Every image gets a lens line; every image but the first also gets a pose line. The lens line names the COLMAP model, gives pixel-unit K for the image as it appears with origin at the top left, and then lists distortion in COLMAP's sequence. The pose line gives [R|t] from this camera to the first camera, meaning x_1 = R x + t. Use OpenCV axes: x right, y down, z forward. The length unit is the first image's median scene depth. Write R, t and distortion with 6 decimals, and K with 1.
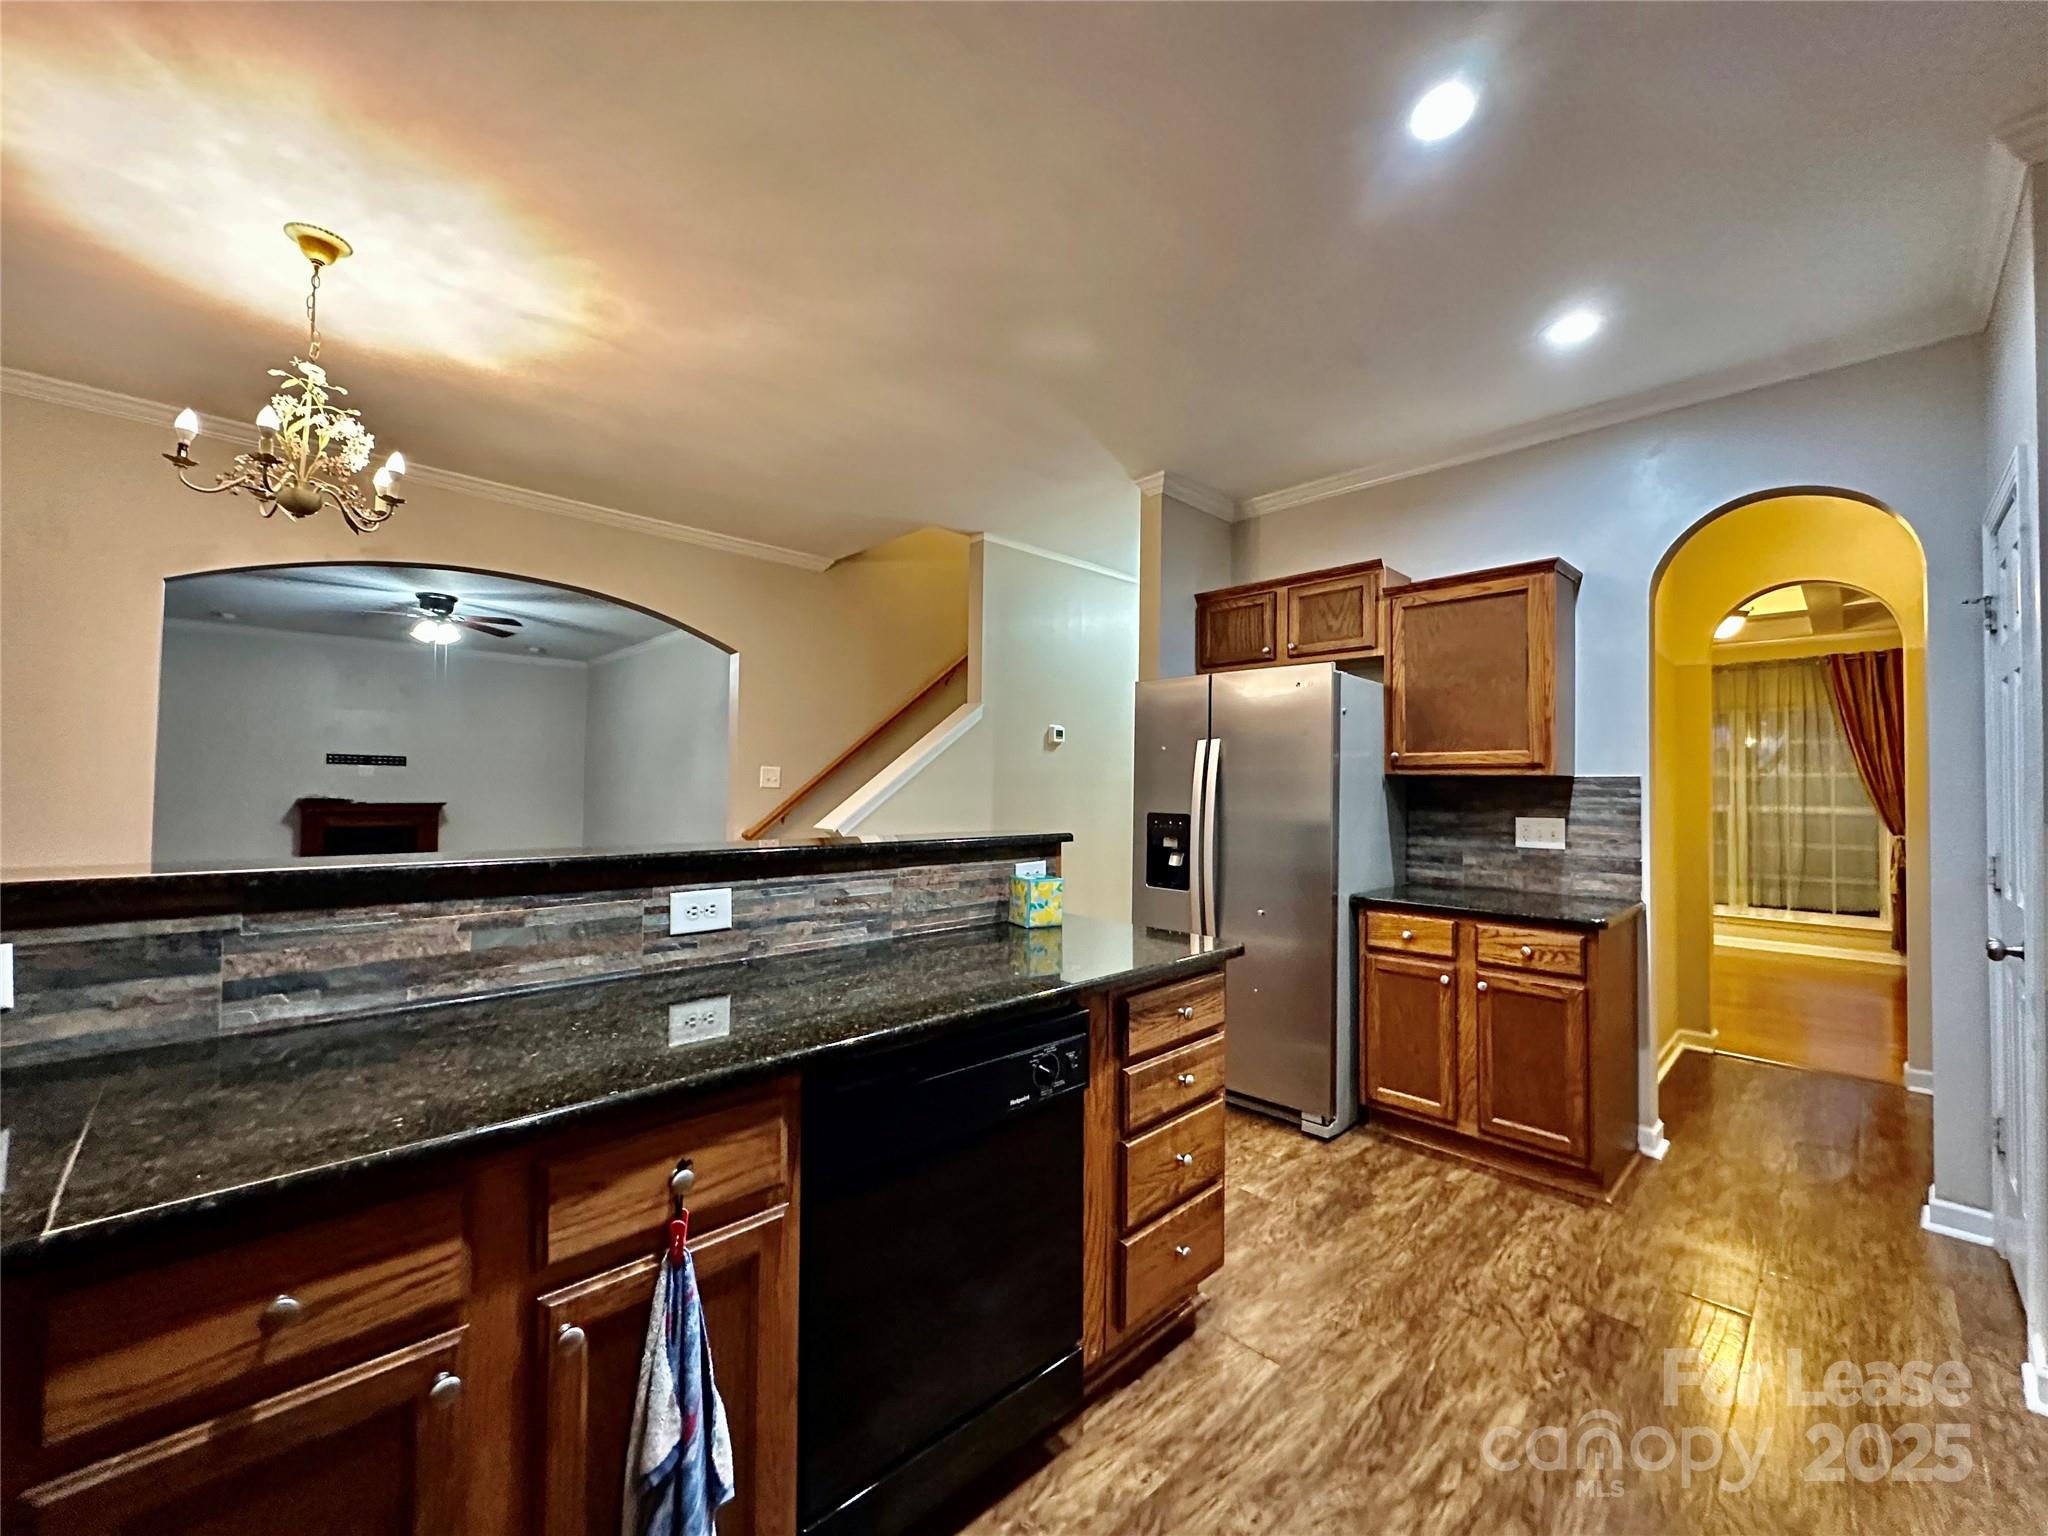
lens RADIAL K [[813.3, 0, 1023.7], [0, 813.3, 765.3], [0, 0, 1]] dist [-0.002694, -0.000128]
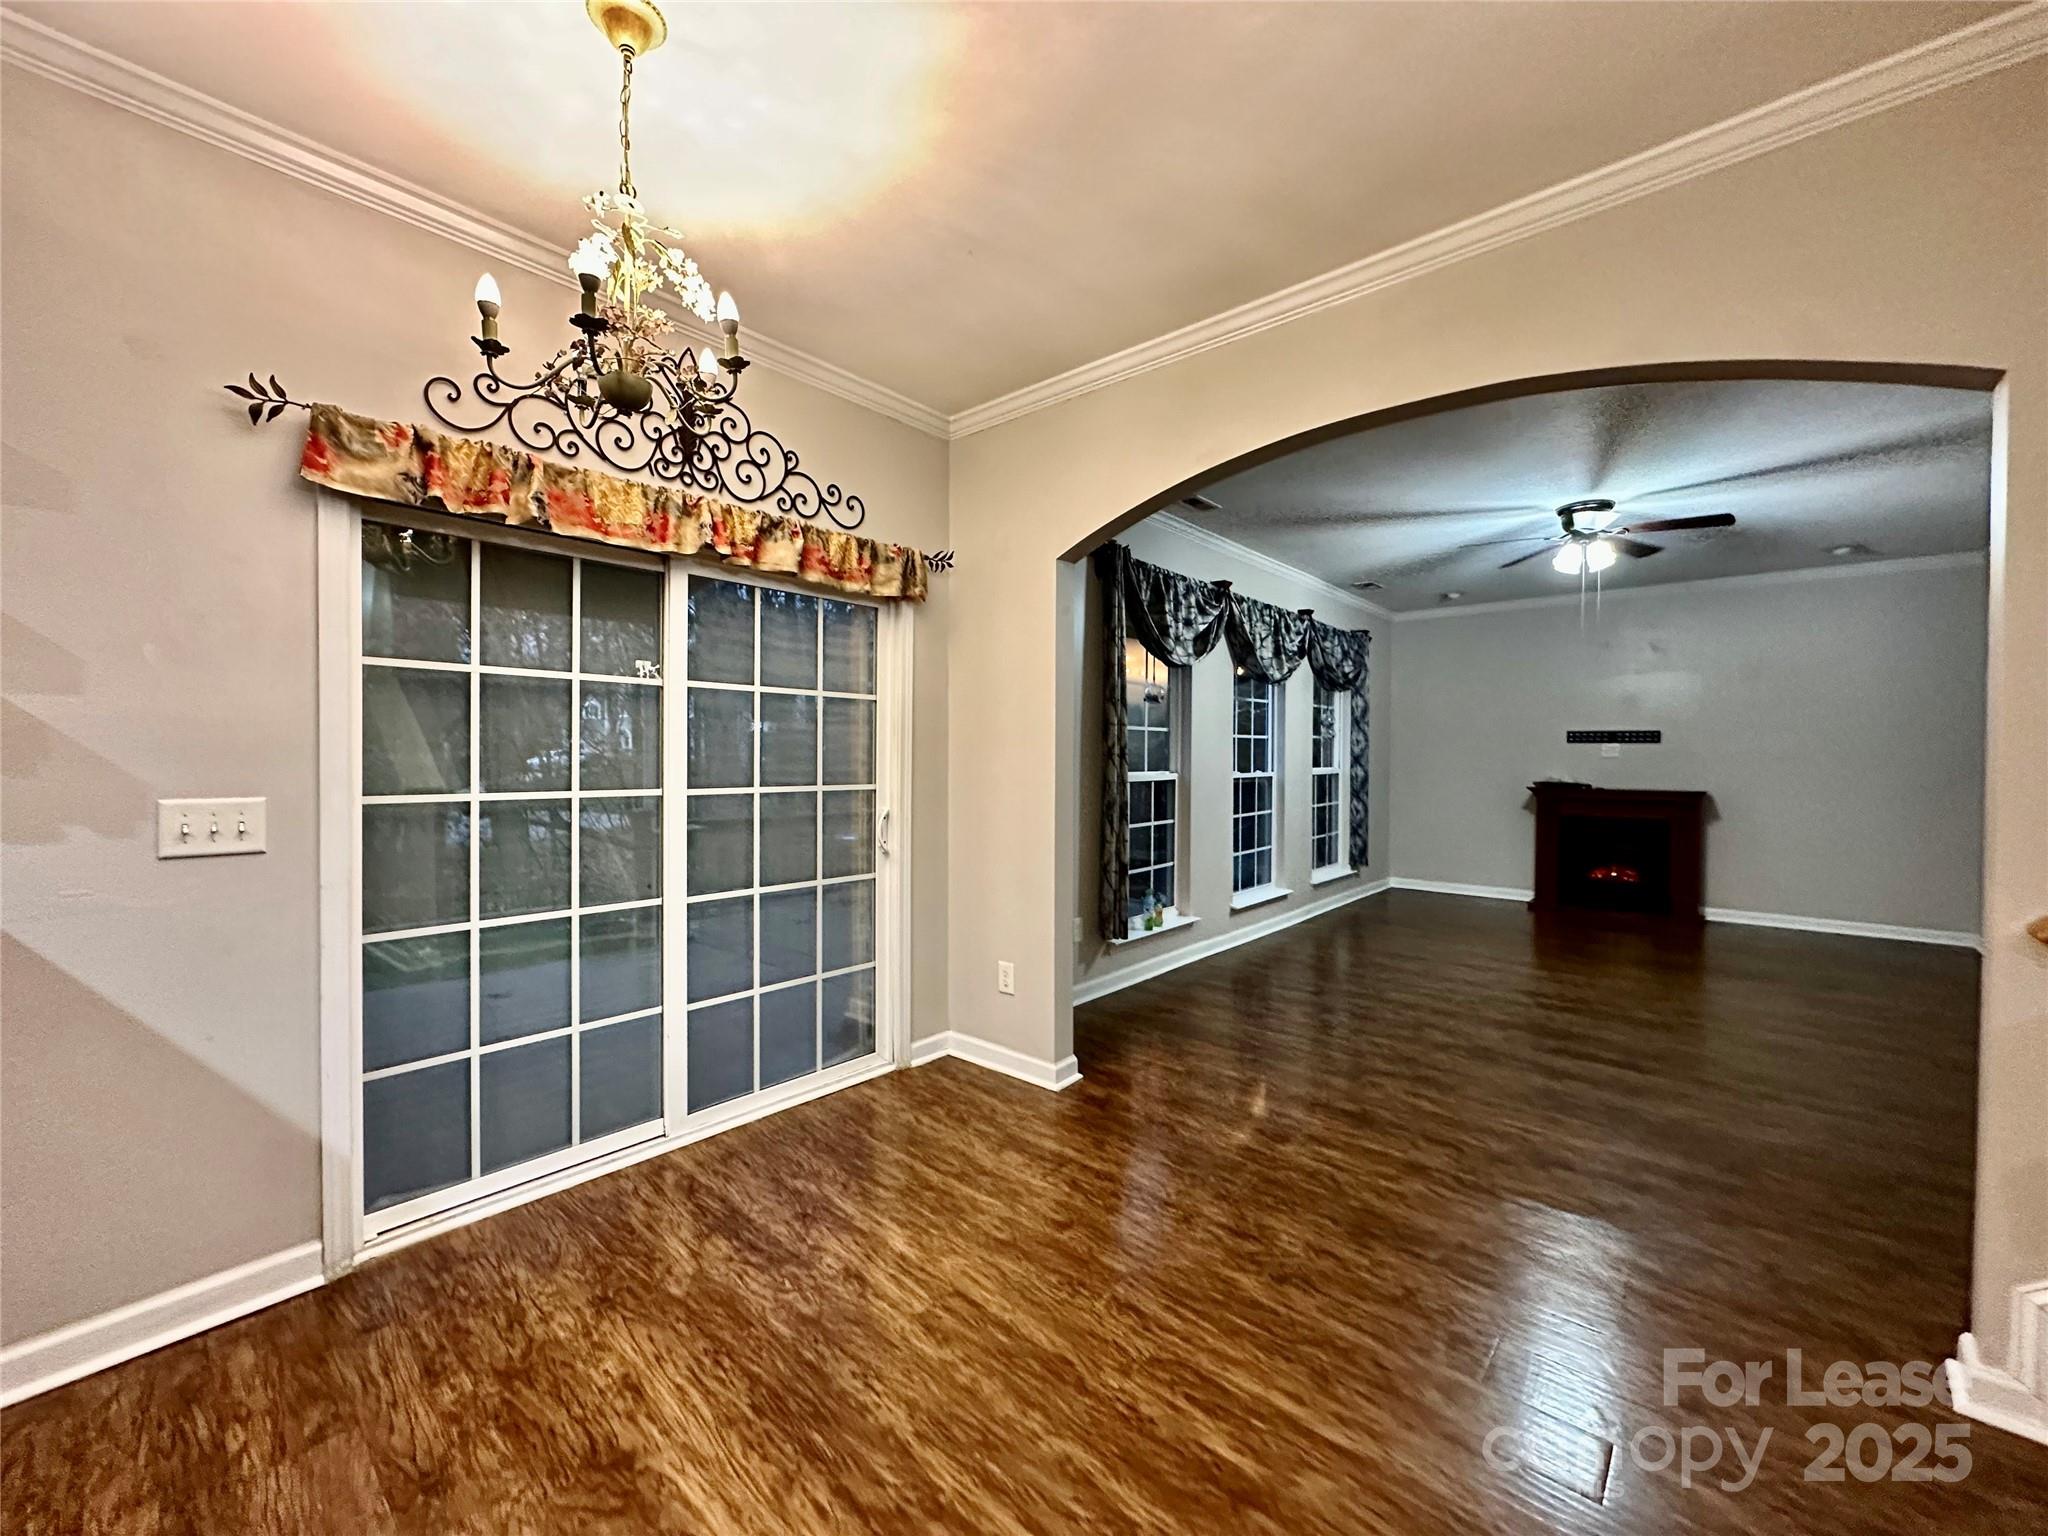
lens RADIAL K [[813.3, 0, 1019.4], [0, 813.3, 766.2], [0, 0, 1]] dist [-0.002694, -0.000128]
pose [[0.078215, 0.004583, -0.996926, -0.157457], [0.021755, 0.999743, 0.006303, 0.021509], [0.996699, -0.022181, 0.078096, 1.596618]]
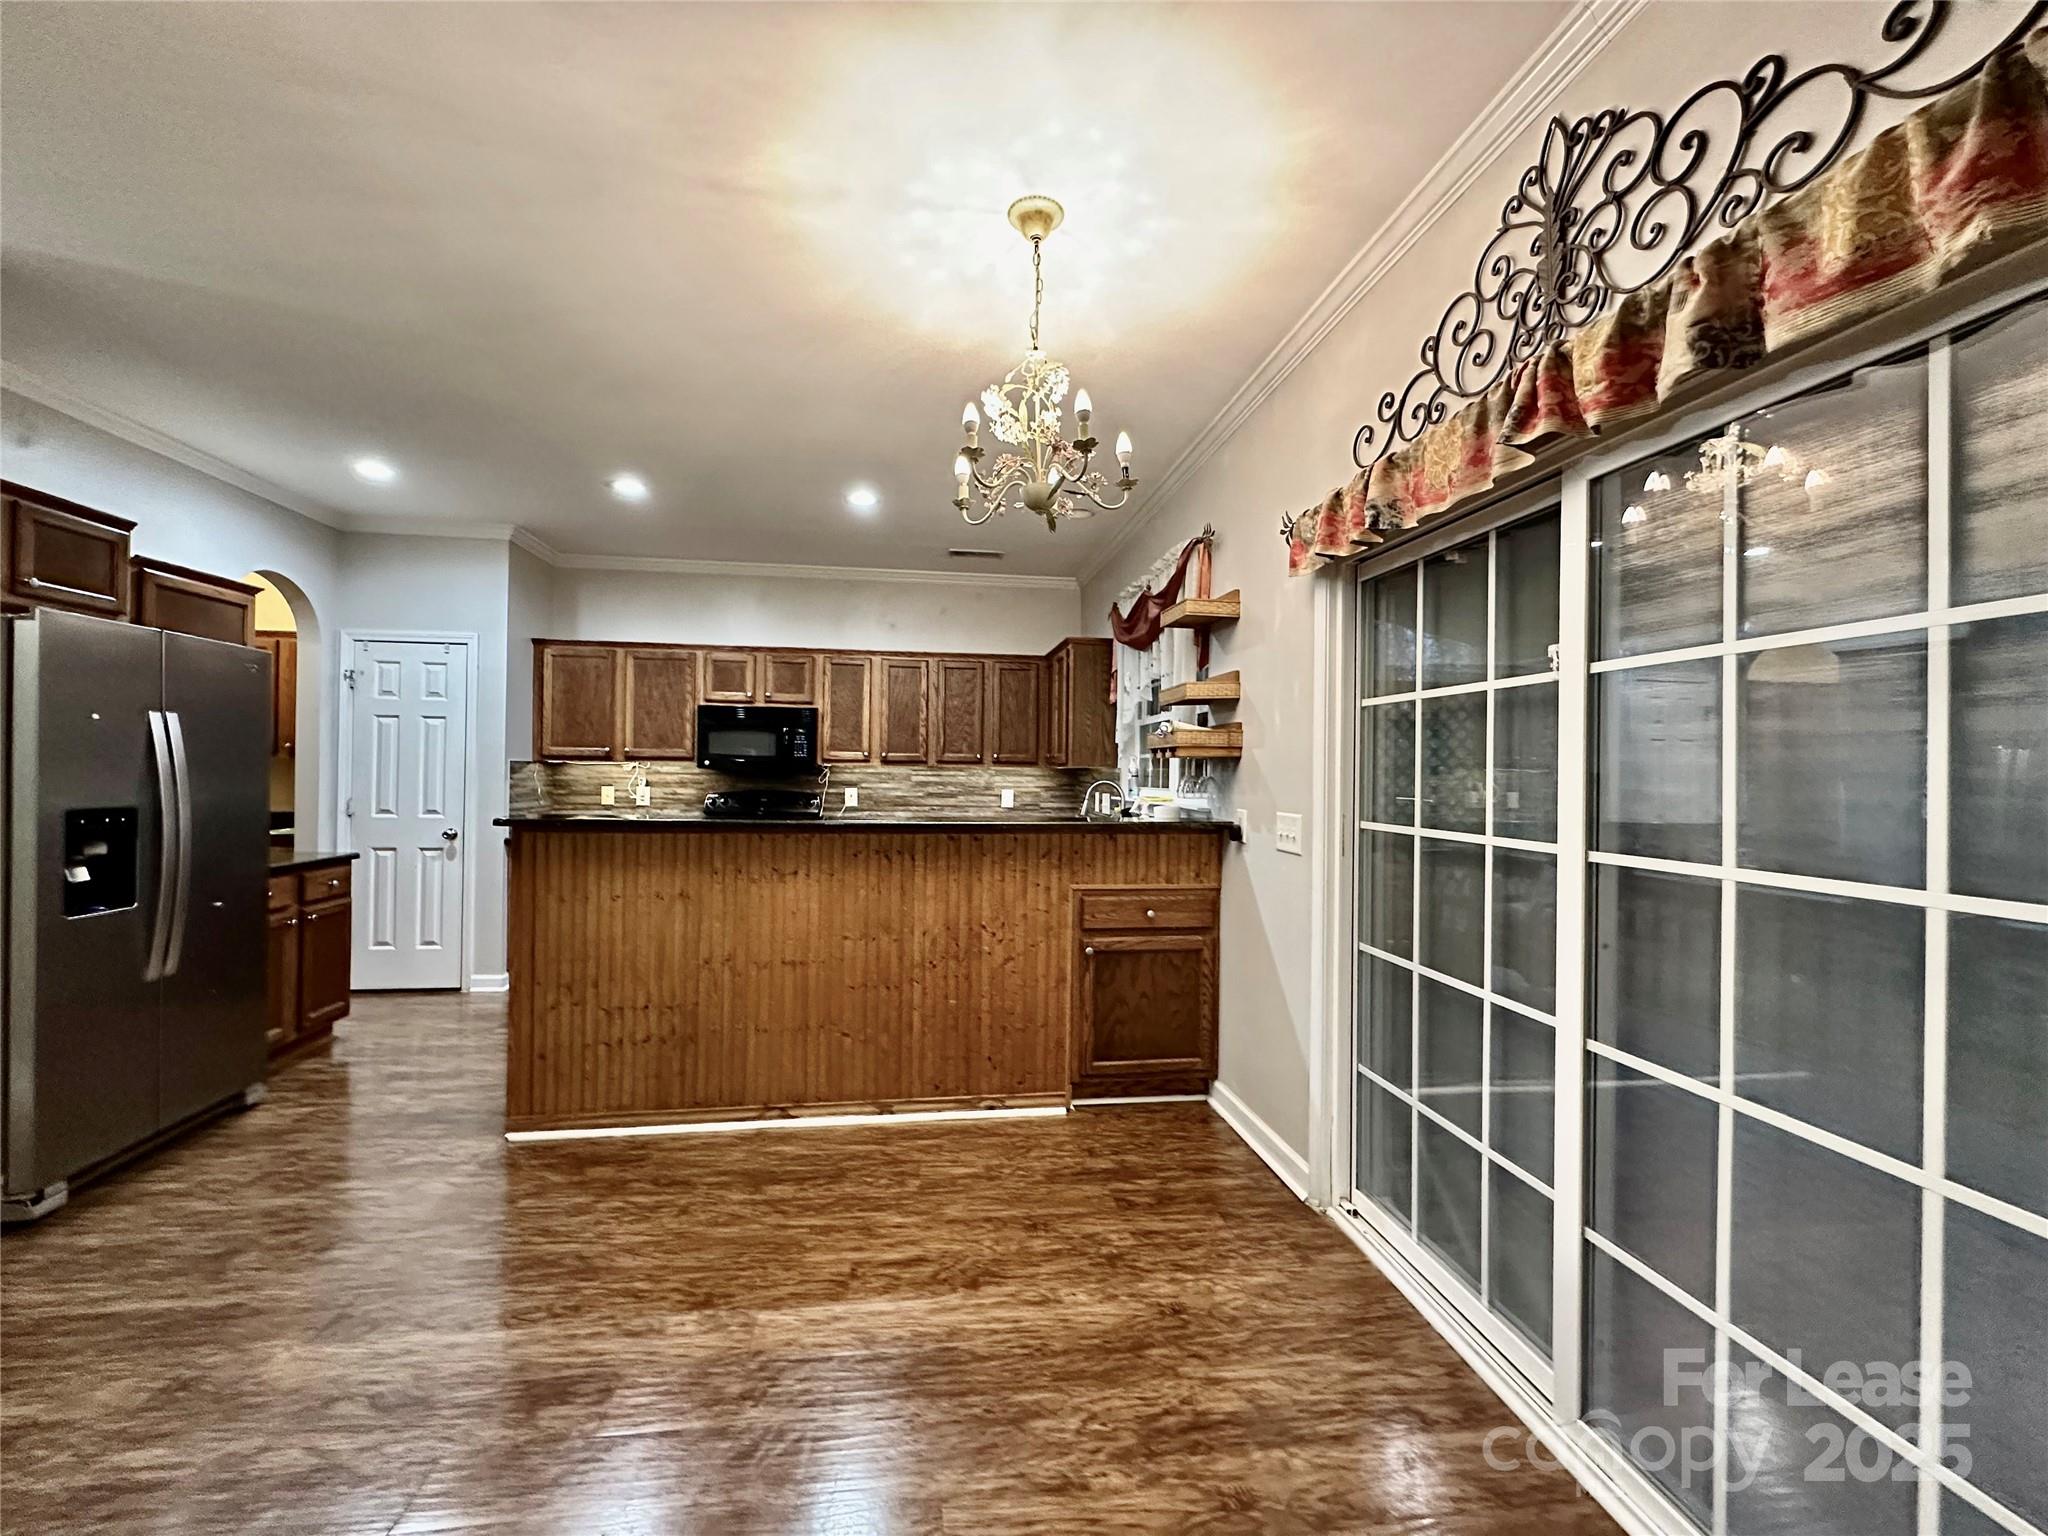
lens RADIAL K [[813.3, 0, 1020.2], [0, 813.3, 766.4], [0, 0, 1]] dist [-0.002694, -0.000128]
pose [[-0.806652, -0.017740, 0.590760, -1.772204], [-0.038223, 0.999023, -0.022192, 0.013272], [-0.589789, -0.040482, -0.806542, 2.178860]]
